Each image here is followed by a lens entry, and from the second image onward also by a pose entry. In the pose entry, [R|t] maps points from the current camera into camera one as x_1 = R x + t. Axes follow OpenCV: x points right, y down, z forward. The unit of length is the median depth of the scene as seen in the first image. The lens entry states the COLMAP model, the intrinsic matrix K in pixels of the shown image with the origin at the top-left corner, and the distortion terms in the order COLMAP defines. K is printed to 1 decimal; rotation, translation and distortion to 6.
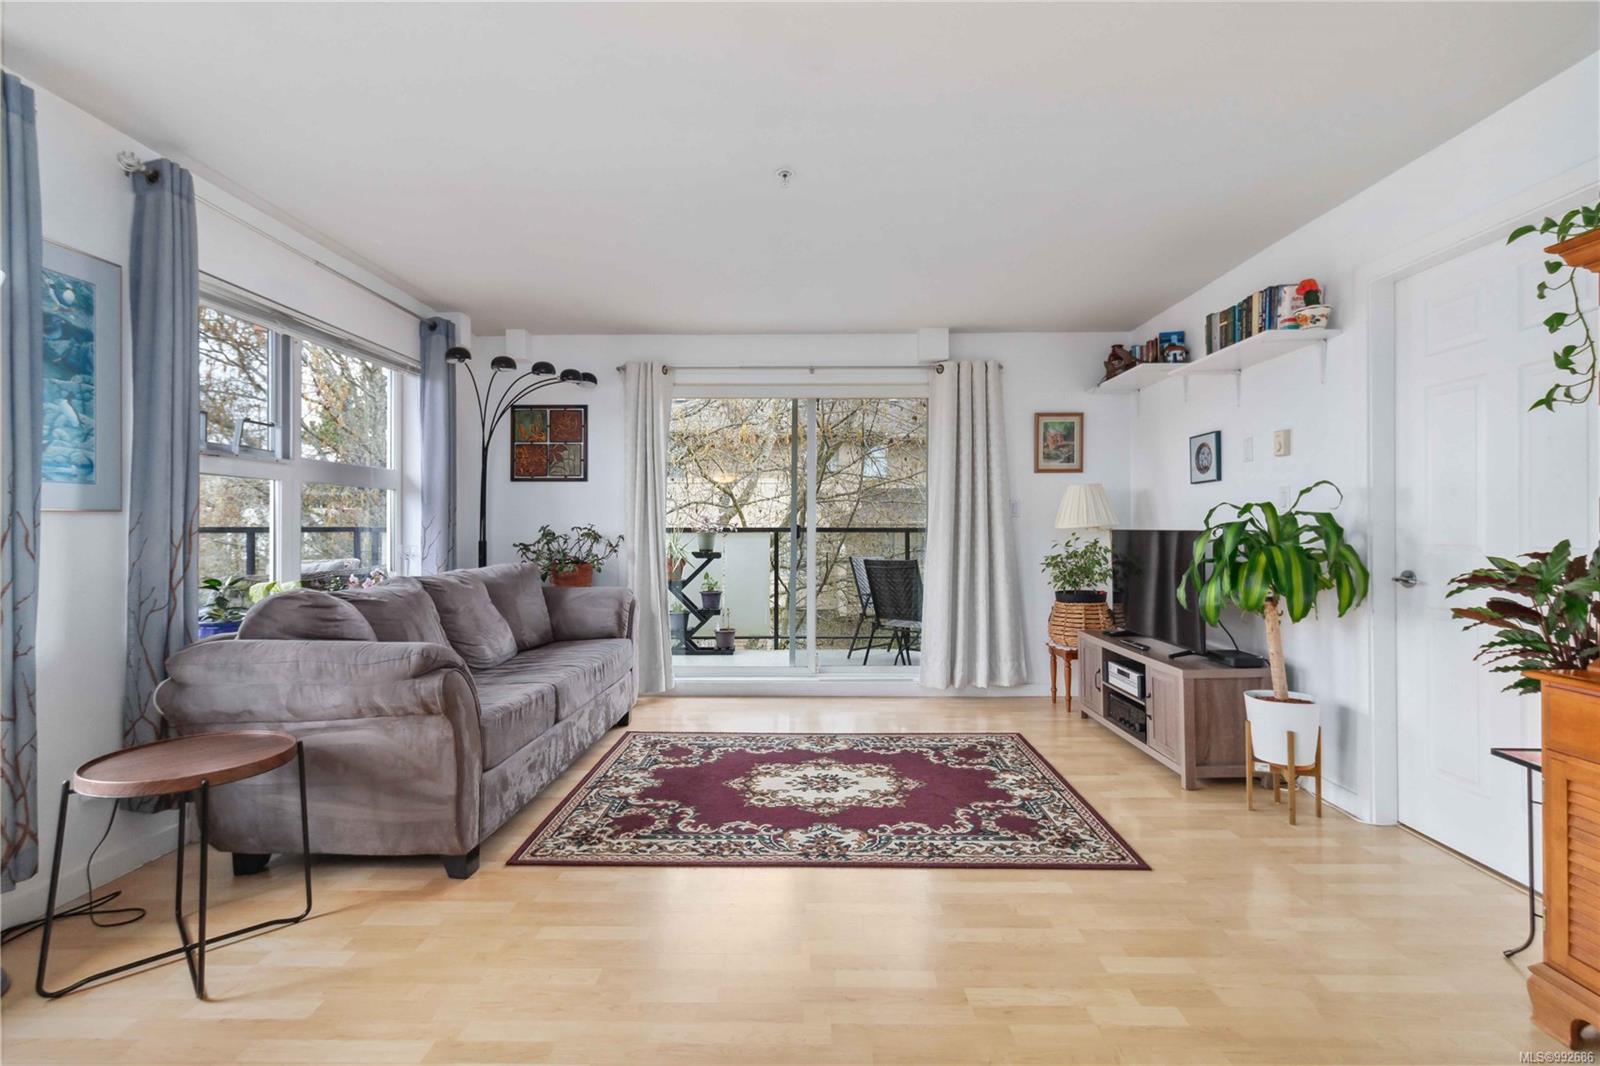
lens RADIAL K [[733.4, 0, 804.2], [0, 733.4, 520.2], [0, 0, 1]] dist [0.003294, 0.000743]
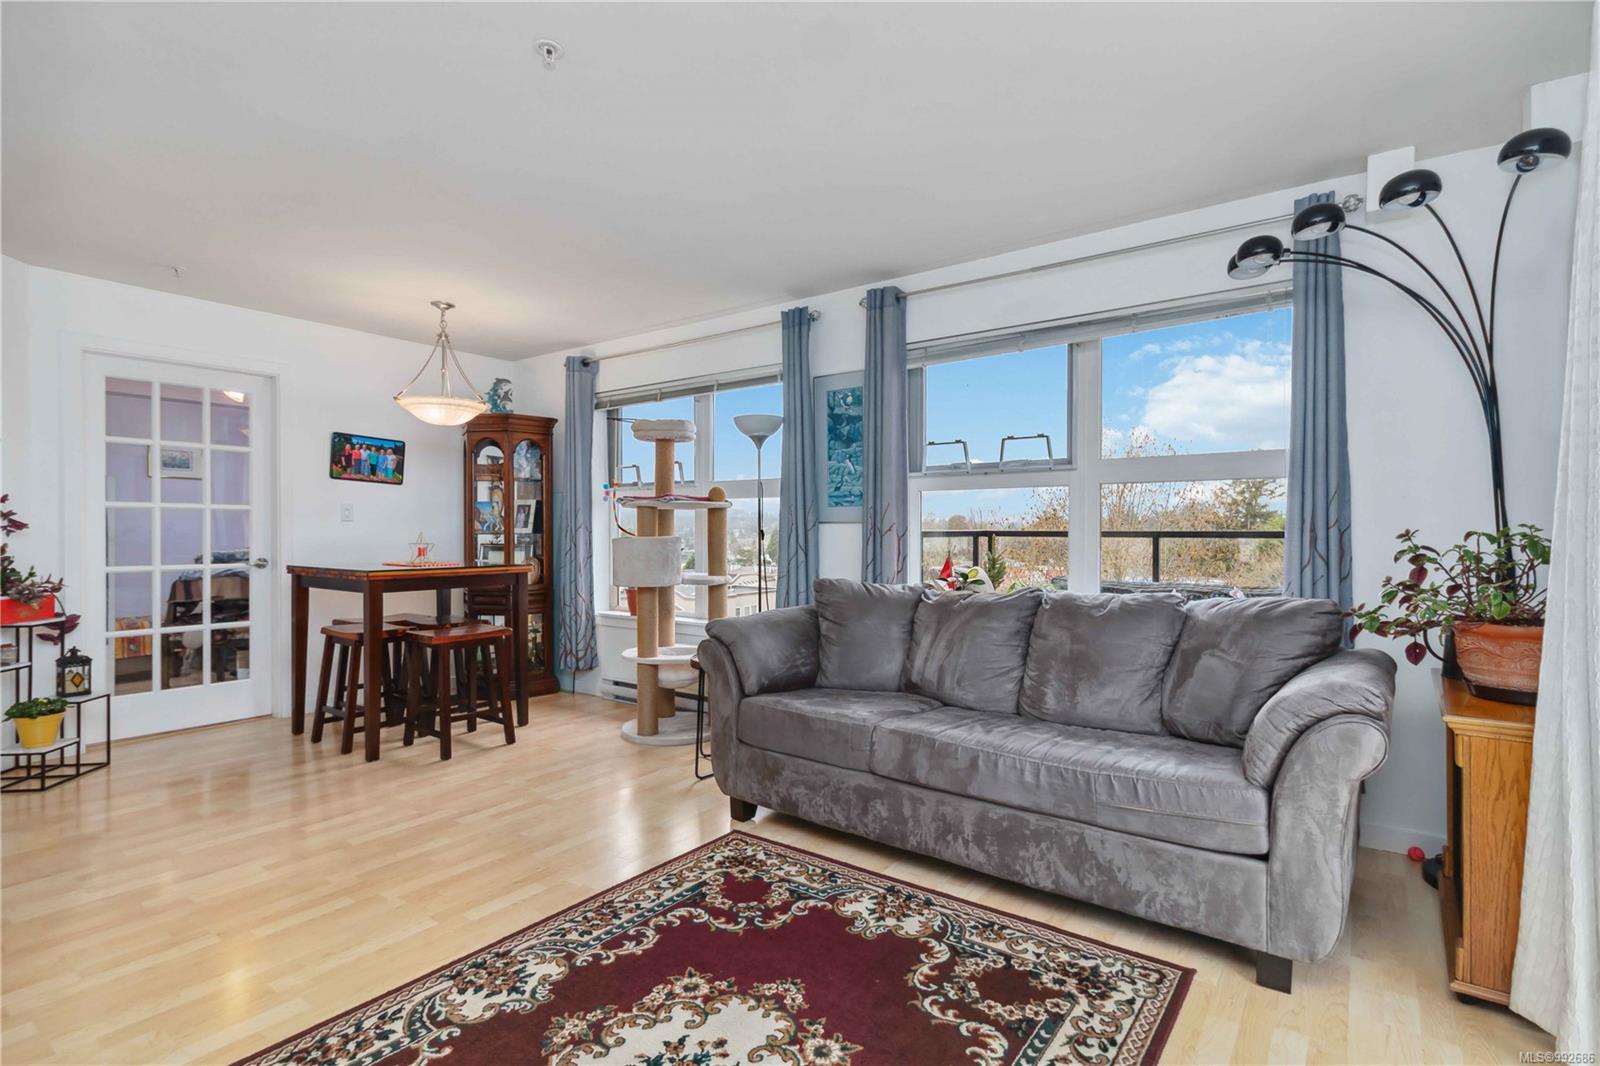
lens RADIAL K [[756.6, 0, 813.6], [0, 756.6, 533.3], [0, 0, 1]] dist [0.002522, 0.000671]
pose [[-0.571763, 0.001922, -0.820416, 0.375037], [0.007098, 0.999971, -0.002604, 0.012421], [0.820388, -0.007312, -0.571761, 1.383873]]
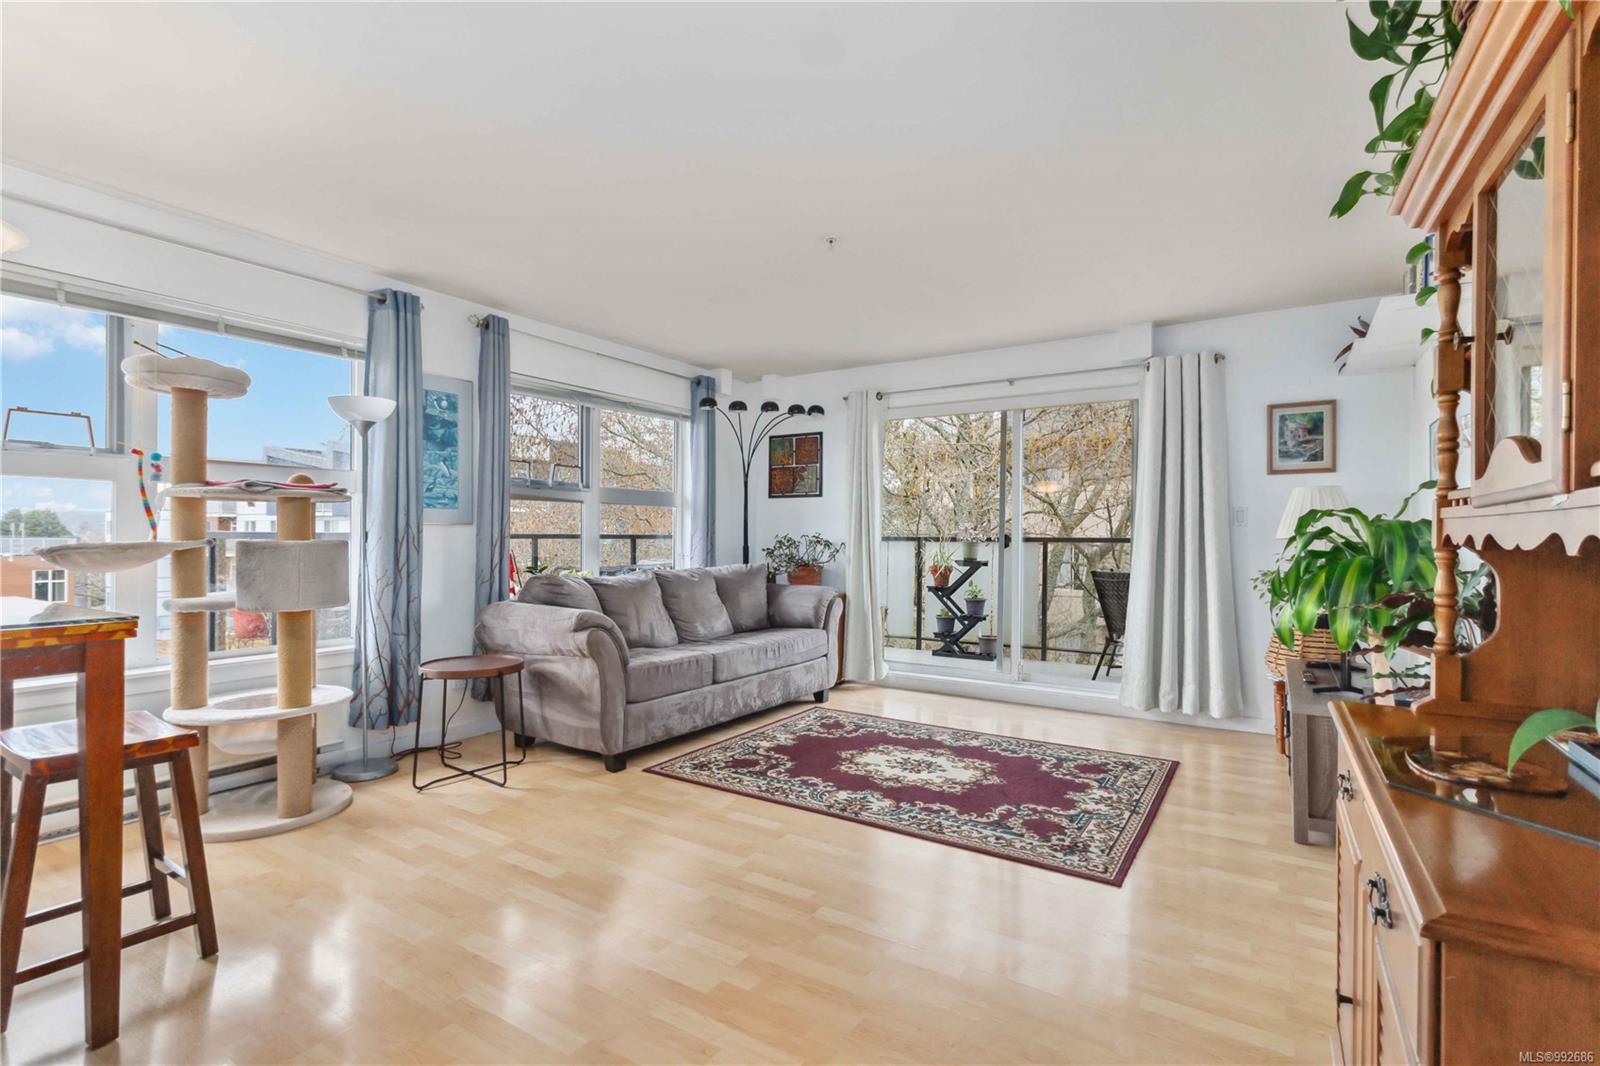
lens RADIAL K [[743.7, 0, 800.0], [0, 743.7, 533.0], [0, 0, 1]] dist [-0.000599, 0.000263]
pose [[0.847223, 0.002103, -0.531233, 0.486695], [-0.000055, 0.999993, 0.003869, 0.001068], [0.531237, -0.003249, 0.847217, -0.048328]]
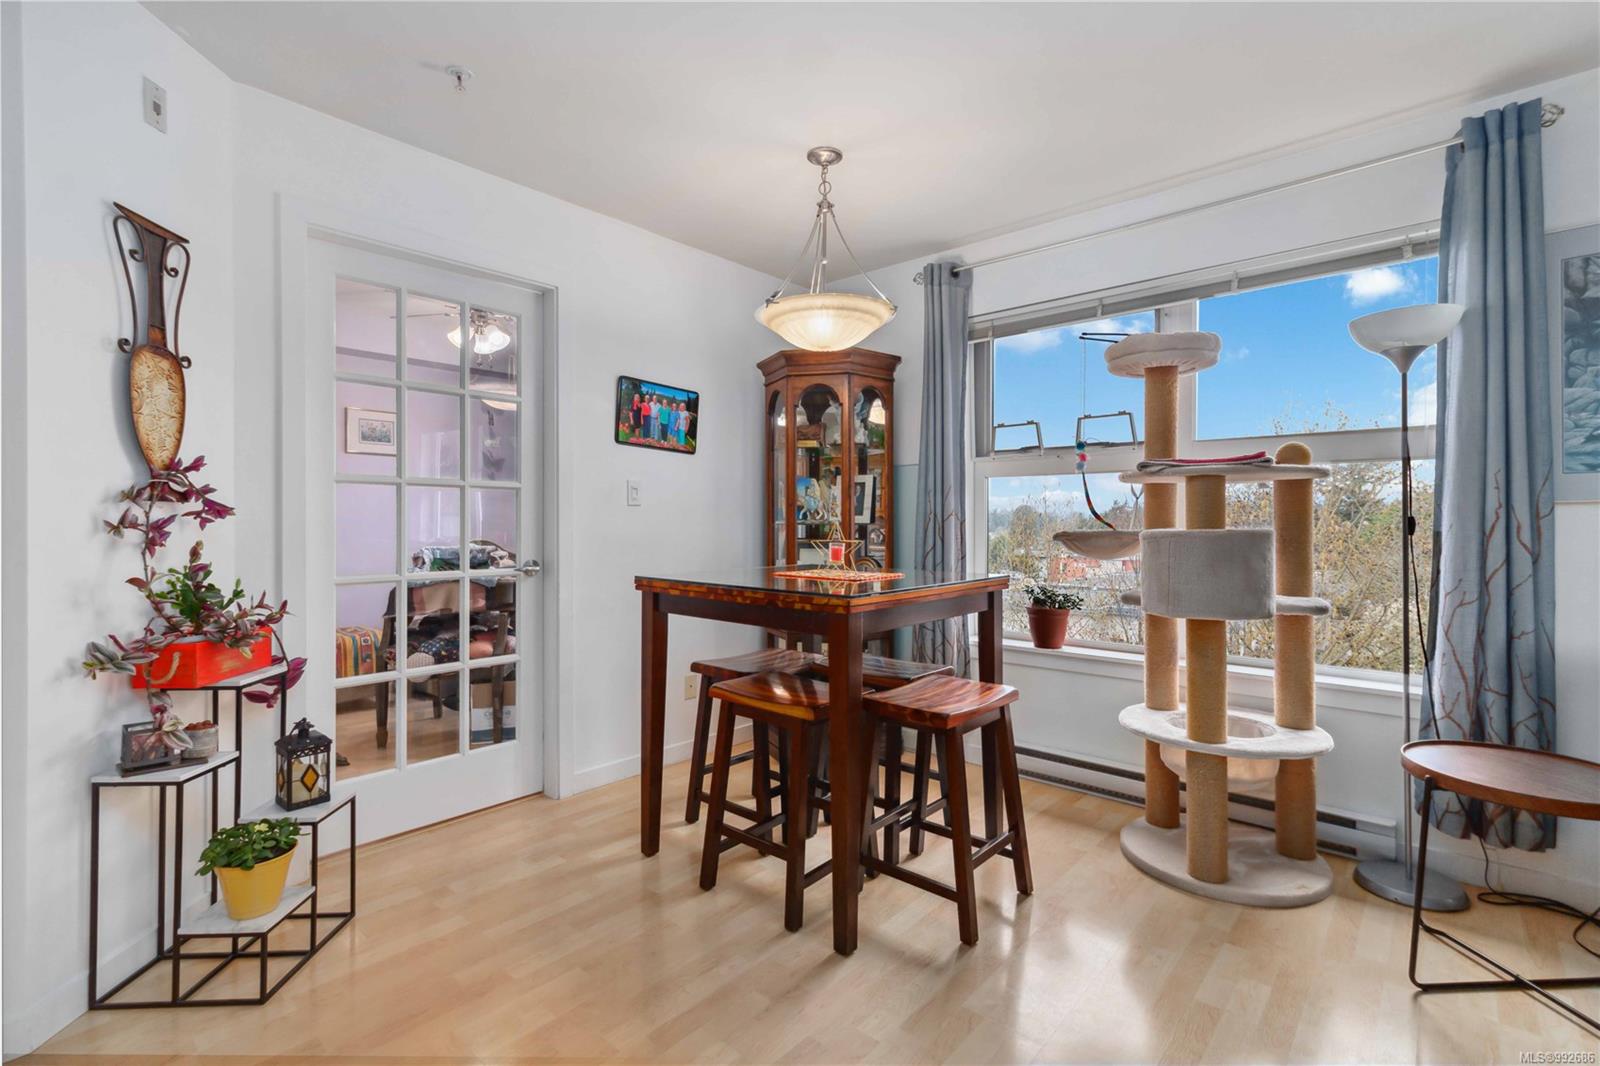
lens RADIAL K [[733.4, 0, 804.2], [0, 733.4, 520.2], [0, 0, 1]] dist [0.003294, 0.000743]
pose [[-0.657892, -0.000172, -0.753112, 0.271624], [0.008023, 0.999942, -0.007238, 0.006706], [0.753070, -0.010804, -0.657852, 0.578565]]
